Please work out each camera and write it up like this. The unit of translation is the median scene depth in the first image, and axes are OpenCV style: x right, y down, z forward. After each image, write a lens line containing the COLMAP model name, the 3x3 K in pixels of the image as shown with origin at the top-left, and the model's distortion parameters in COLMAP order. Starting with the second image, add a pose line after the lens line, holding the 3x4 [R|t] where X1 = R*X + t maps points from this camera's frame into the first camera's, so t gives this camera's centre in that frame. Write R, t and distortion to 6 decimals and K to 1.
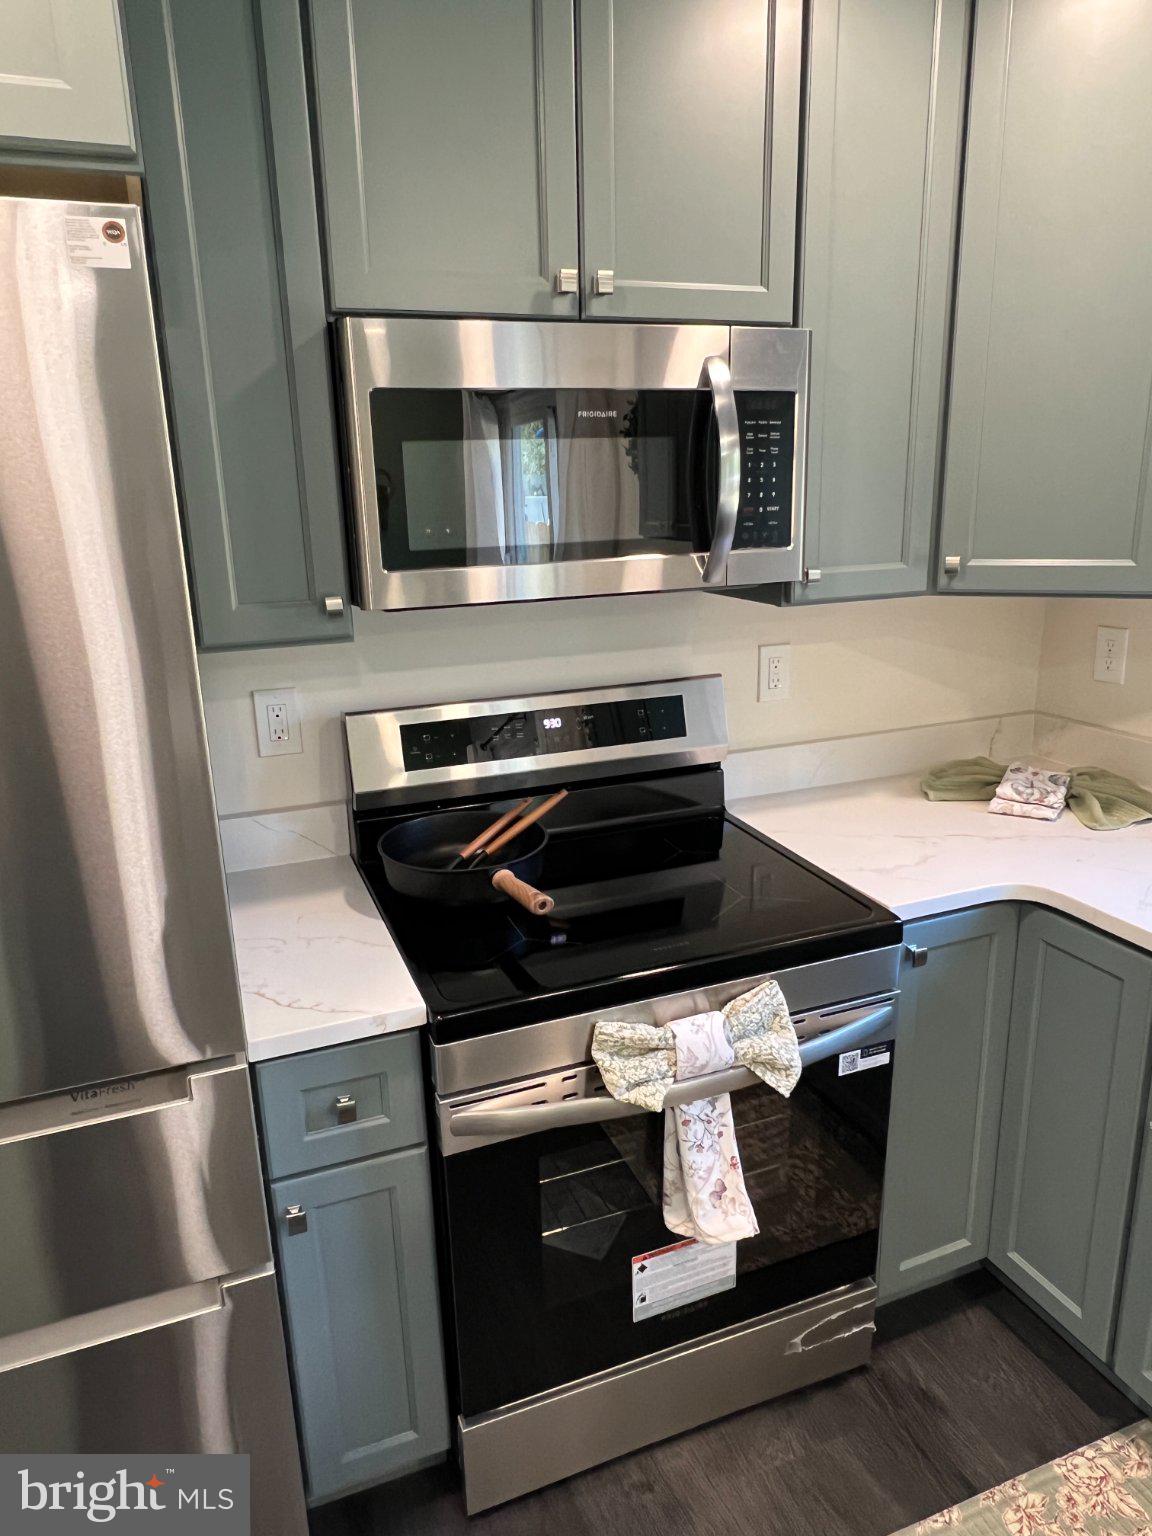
lens RADIAL K [[1032.1, 0, 576.0], [0, 1032.1, 768.0], [0, 0, 1]] dist [0.001685, -0.000537]
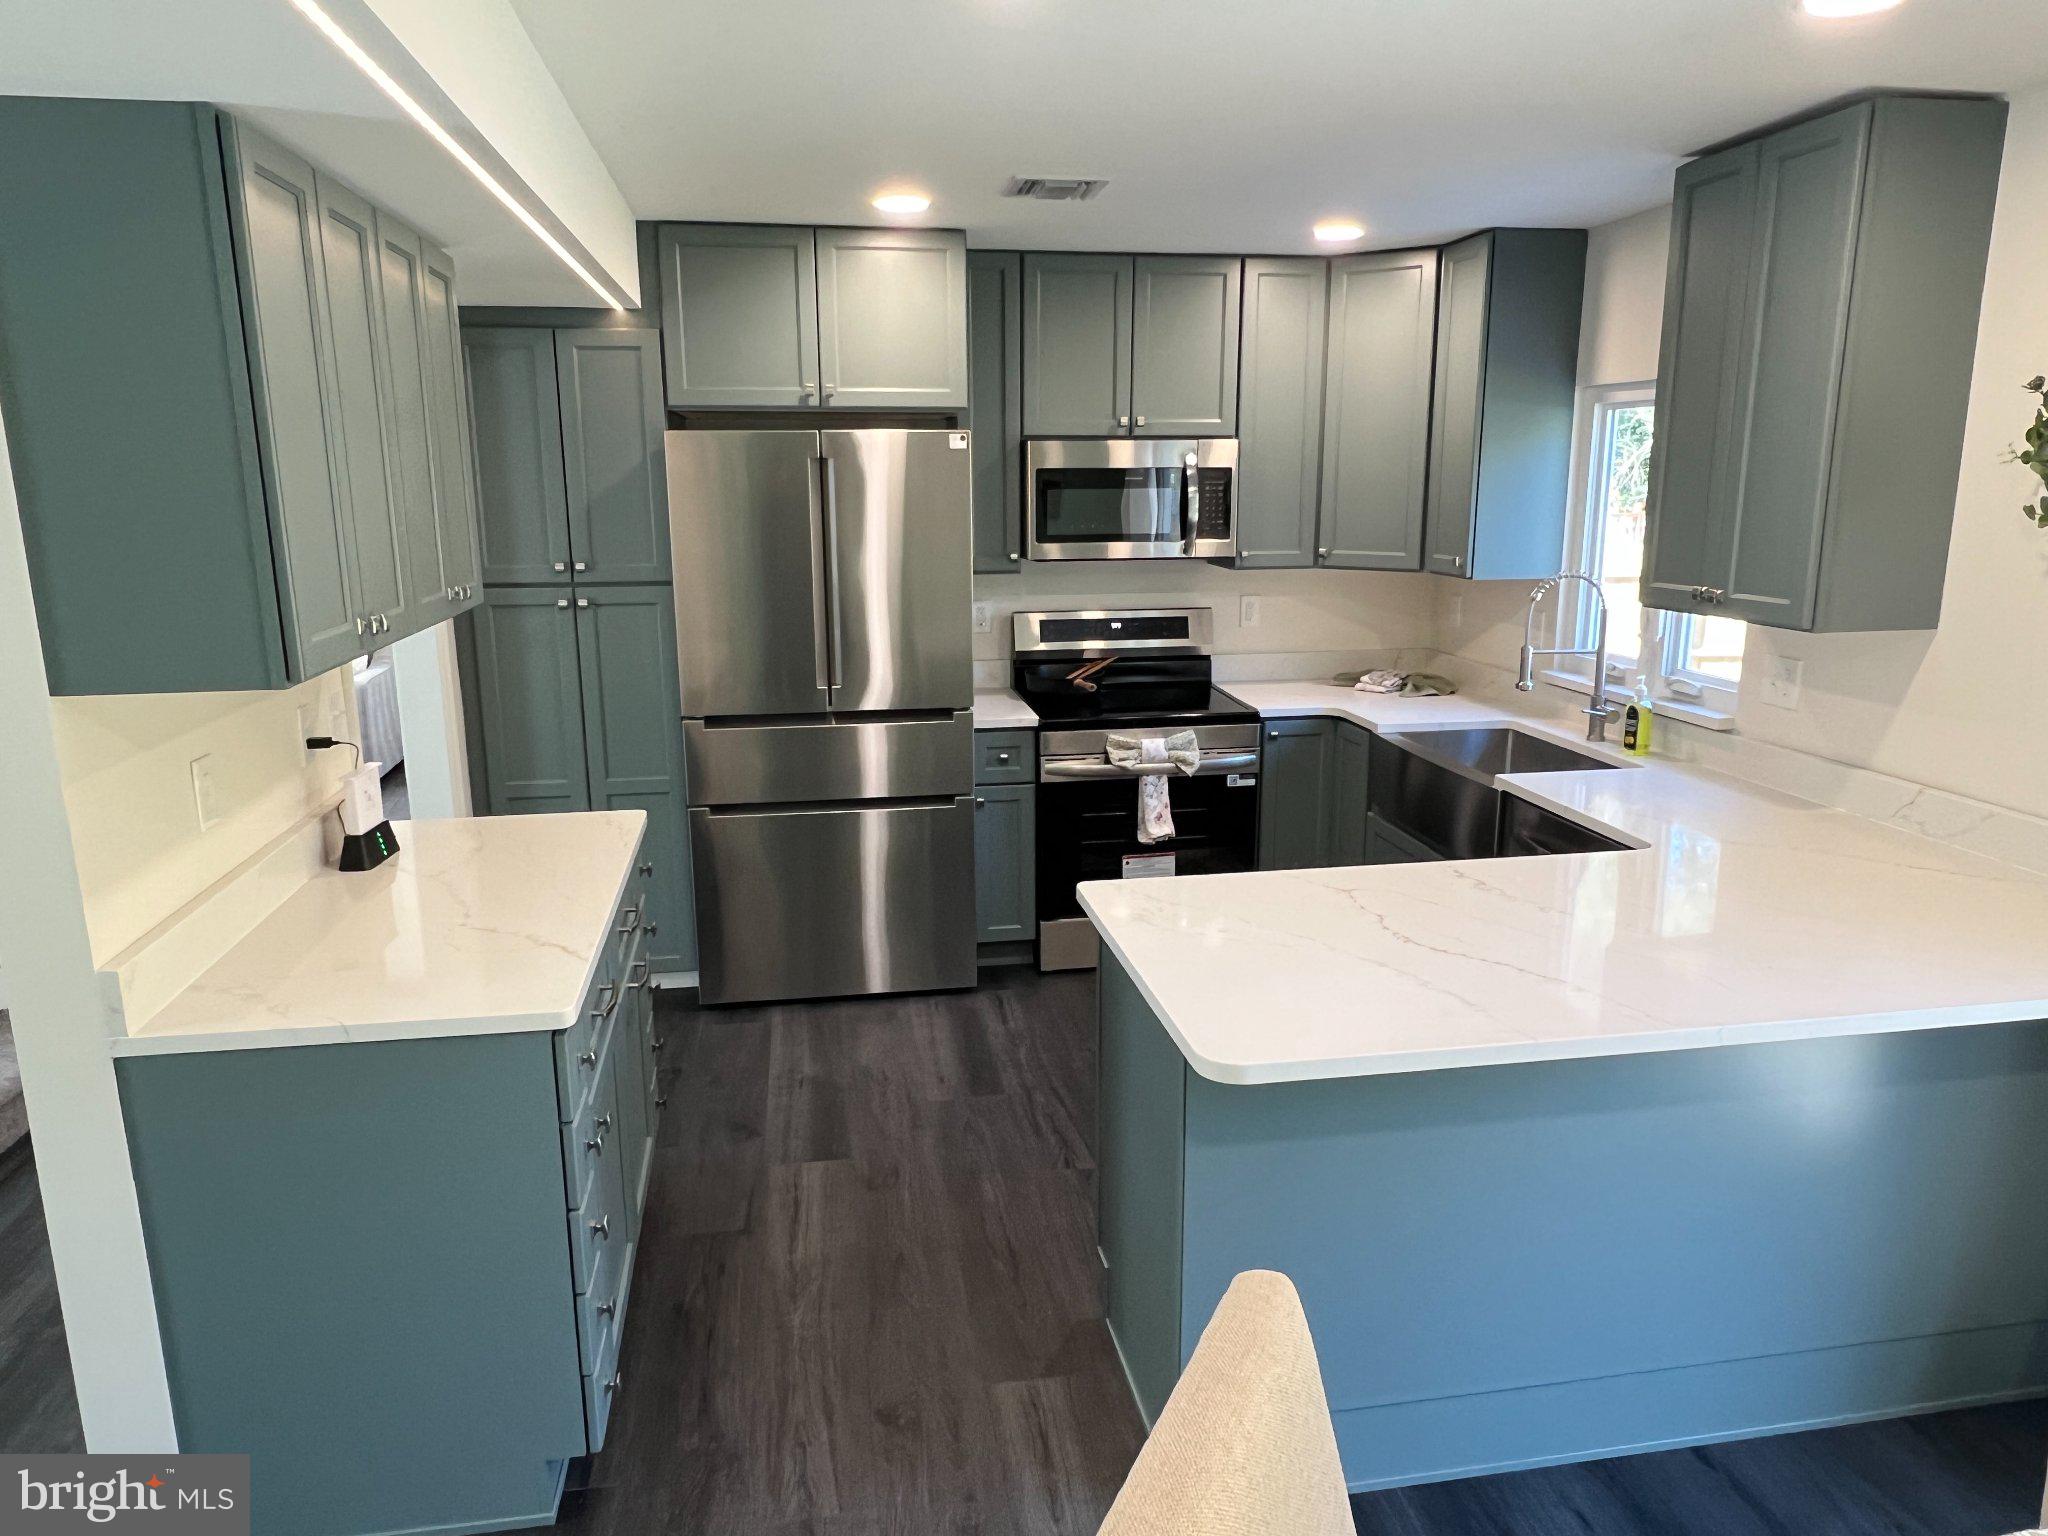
lens RADIAL K [[1339.6, 0, 1024.0], [0, 1339.6, 768.0], [0, 0, 1]] dist [-0.003440, -0.001870]
pose [[0.977978, 0.069168, -0.196913, 0.400658], [-0.078119, 0.996218, -0.038046, 0.415210], [0.193537, 0.052590, 0.979682, -1.862211]]
